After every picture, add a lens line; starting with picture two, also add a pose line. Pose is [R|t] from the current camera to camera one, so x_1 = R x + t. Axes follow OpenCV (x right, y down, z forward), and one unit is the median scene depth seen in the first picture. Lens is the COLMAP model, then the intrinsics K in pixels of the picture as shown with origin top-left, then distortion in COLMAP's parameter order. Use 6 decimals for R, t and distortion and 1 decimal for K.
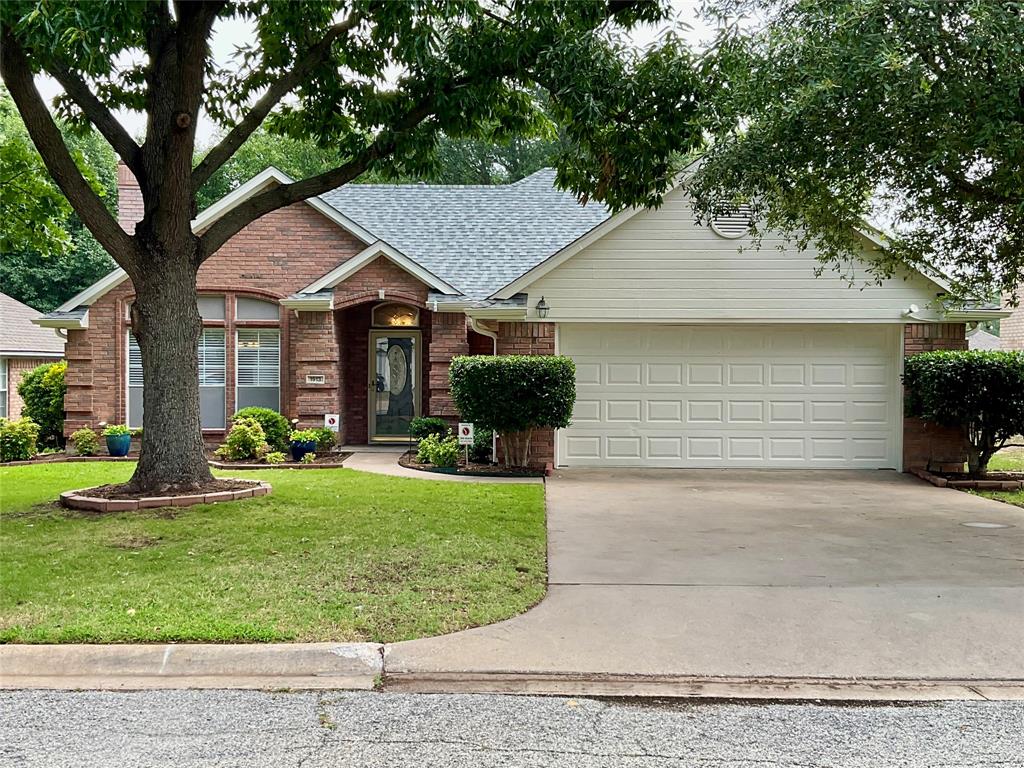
lens RADIAL K [[1171.3, 0, 512.0], [0, 1171.3, 384.0], [0, 0, 1]] dist [0.077516, -0.002681]
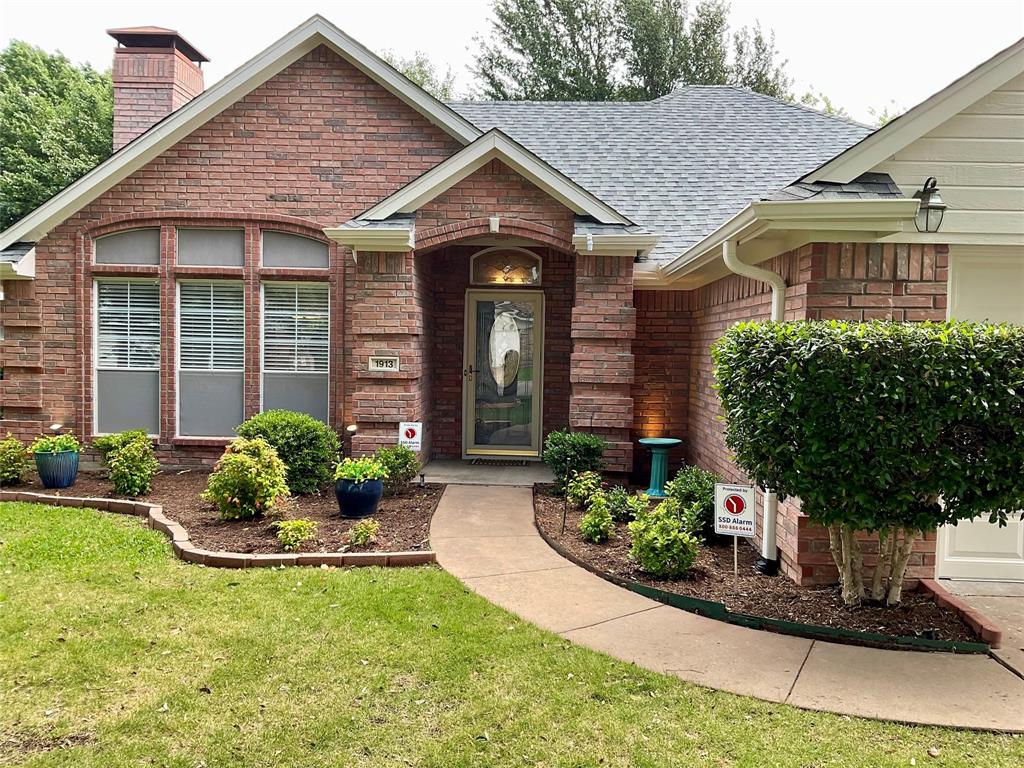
lens RADIAL K [[850.2, 0, 512.0], [0, 850.2, 384.0], [0, 0, 1]] dist [0.118672, -0.275286]
pose [[0.999551, 0.015515, -0.025634, -0.088115], [-0.014682, 0.999369, 0.032348, -0.008785], [0.026120, -0.031957, 0.999148, 0.550354]]
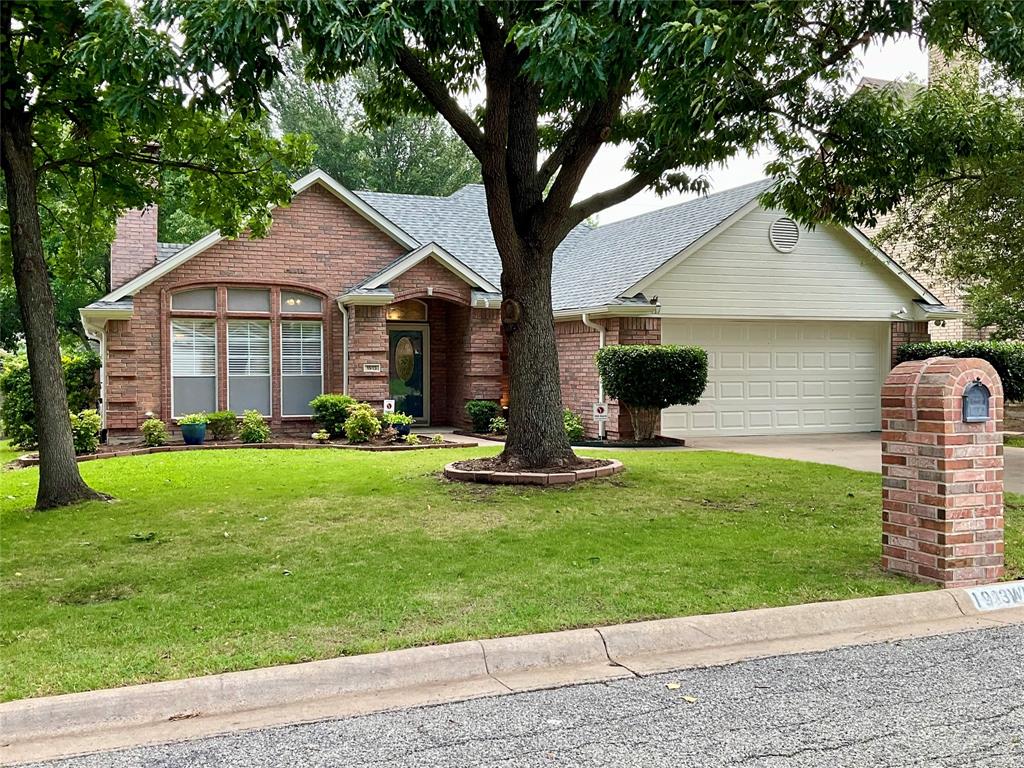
lens RADIAL K [[1023.8, 0, 512.0], [0, 1023.8, 384.0], [0, 0, 1]] dist [0.079885, 0.002335]
pose [[0.923962, -0.013393, 0.382249, -0.404646], [0.010230, 0.999895, 0.010306, 0.002258], [-0.382347, -0.005612, 0.924002, 0.070760]]
